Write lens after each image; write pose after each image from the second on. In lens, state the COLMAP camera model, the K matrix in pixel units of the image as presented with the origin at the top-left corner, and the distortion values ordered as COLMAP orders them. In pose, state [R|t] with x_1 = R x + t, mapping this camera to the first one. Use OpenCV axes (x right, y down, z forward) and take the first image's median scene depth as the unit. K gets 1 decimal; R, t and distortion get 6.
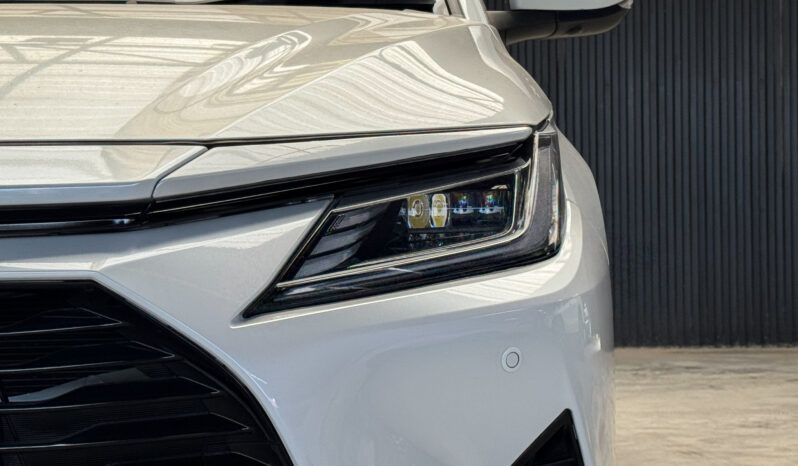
lens RADIAL K [[2392.6, 0, 399.0], [0, 2392.6, 233.0], [0, 0, 1]] dist [0.119957, 0.369787]
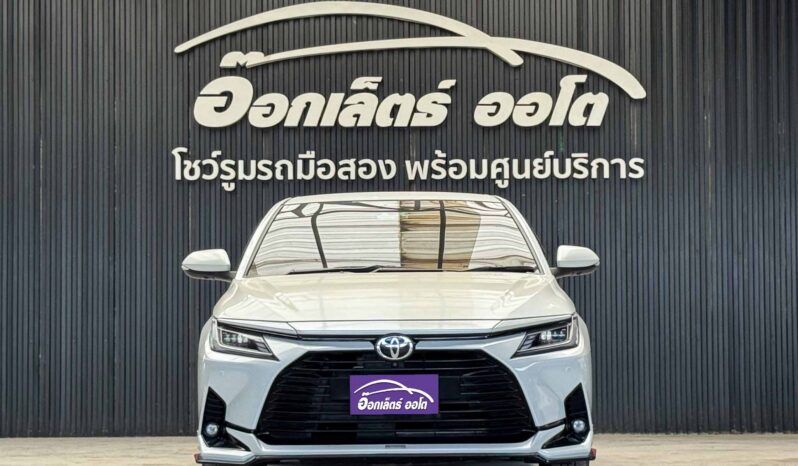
lens RADIAL K [[2392.6, 0, 399.0], [0, 2392.6, 233.0], [0, 0, 1]] dist [0.119957, 0.369787]
pose [[0.999955, 0.007539, 0.005732, -0.258923], [-0.007220, 0.998526, -0.053799, 0.037079], [-0.006129, 0.053755, 0.998535, -3.028172]]
